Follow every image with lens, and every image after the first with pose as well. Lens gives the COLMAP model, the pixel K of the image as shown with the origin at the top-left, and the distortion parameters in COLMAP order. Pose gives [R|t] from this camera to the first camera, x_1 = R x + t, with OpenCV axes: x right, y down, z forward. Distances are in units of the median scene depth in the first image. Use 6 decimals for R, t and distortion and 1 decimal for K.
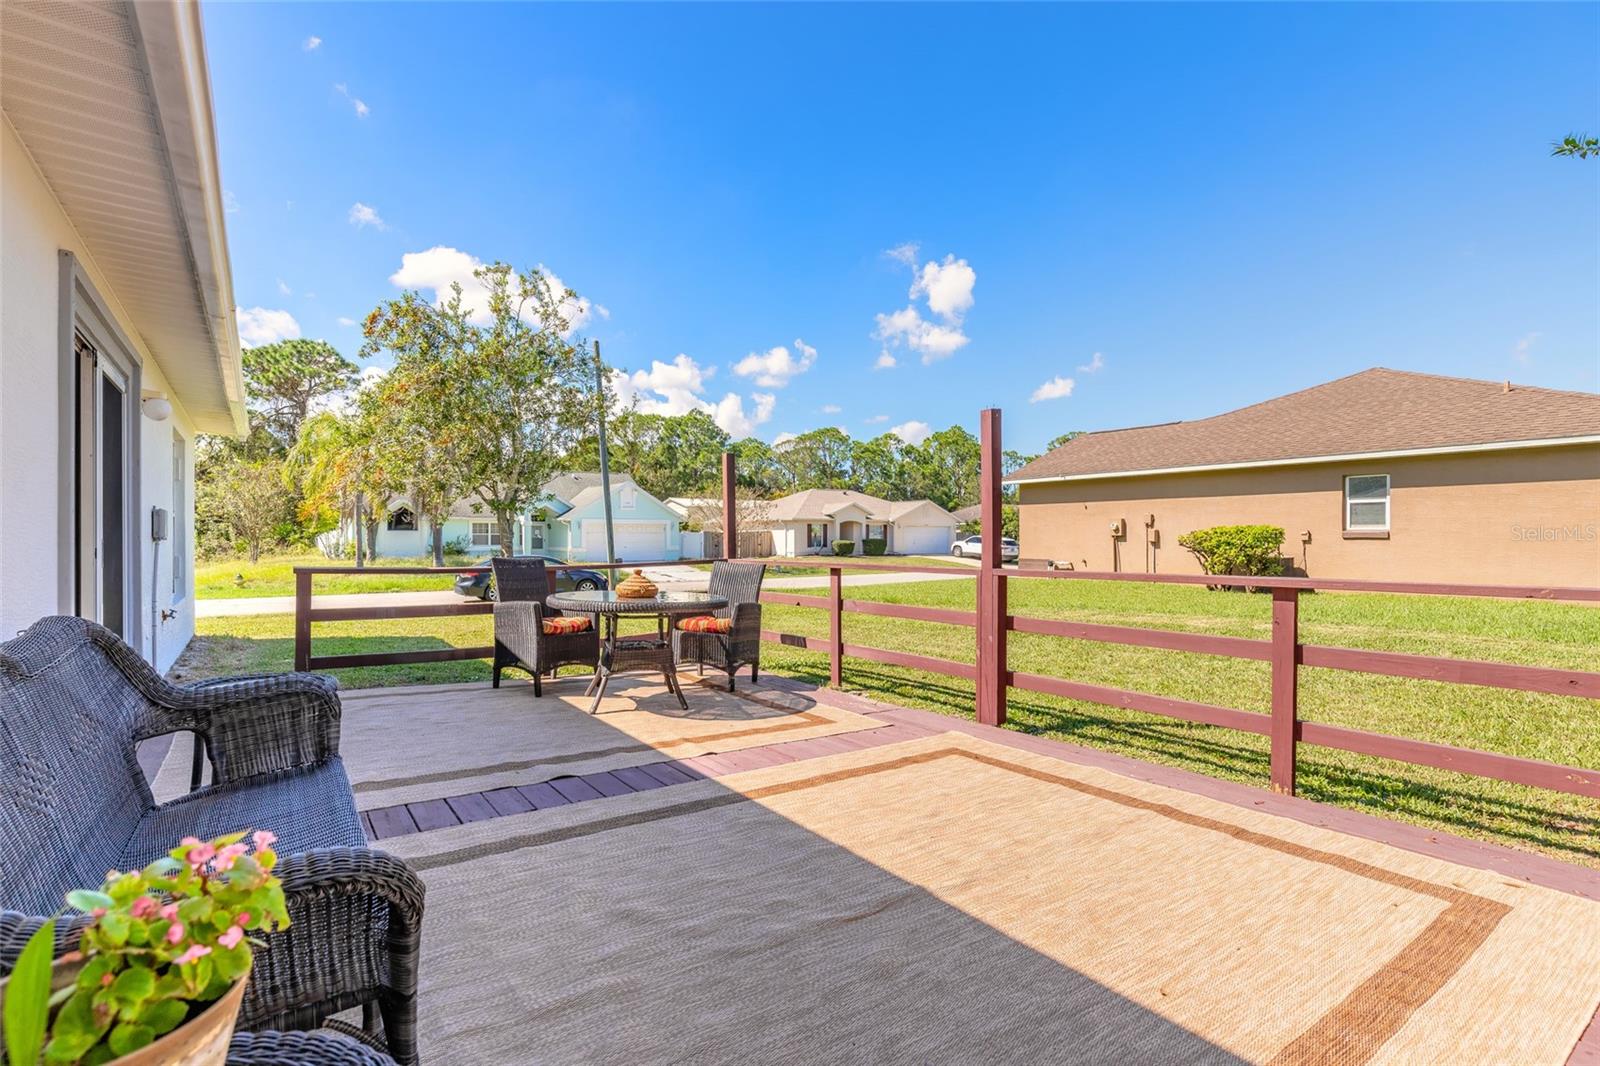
lens RADIAL K [[777.9, 0, 800.0], [0, 777.9, 533.0], [0, 0, 1]] dist [0.000275, -0.000014]
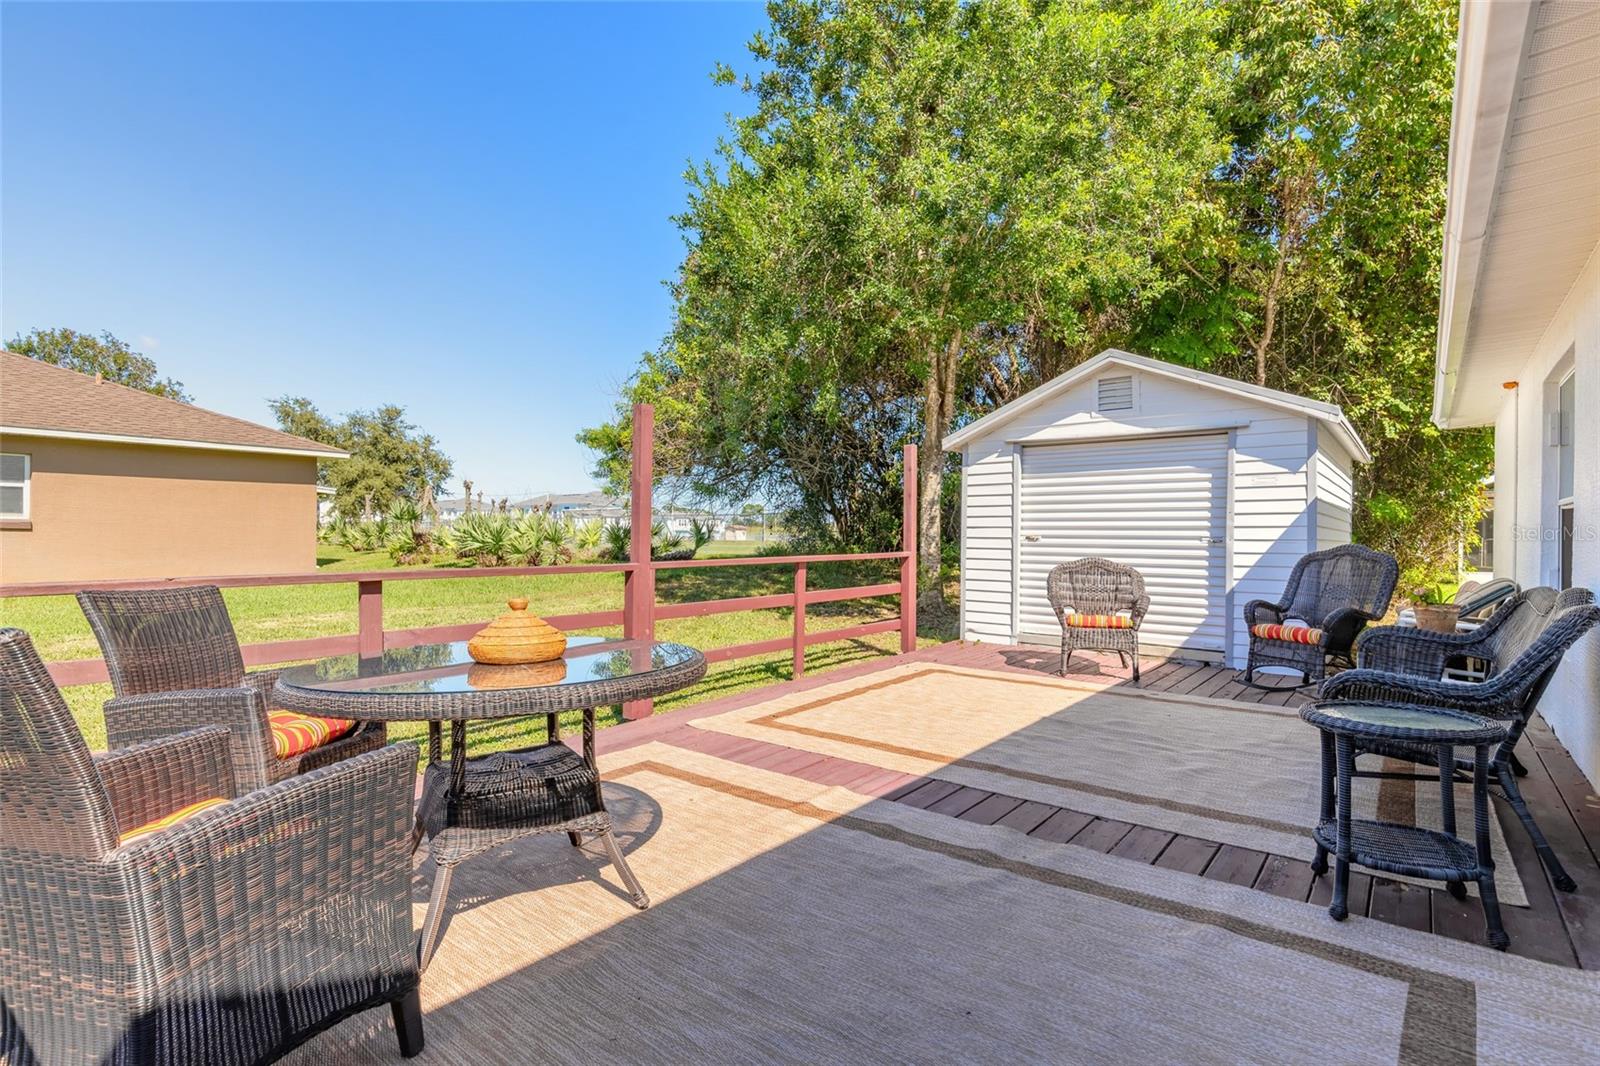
lens RADIAL K [[777.9, 0, 800.0], [0, 777.9, 533.0], [0, 0, 1]] dist [0.000275, -0.000014]
pose [[-0.285330, 0.000268, 0.958429, -0.933620], [-0.013383, 0.999901, -0.004264, 0.008882], [-0.958336, -0.014044, -0.285299, 1.309751]]
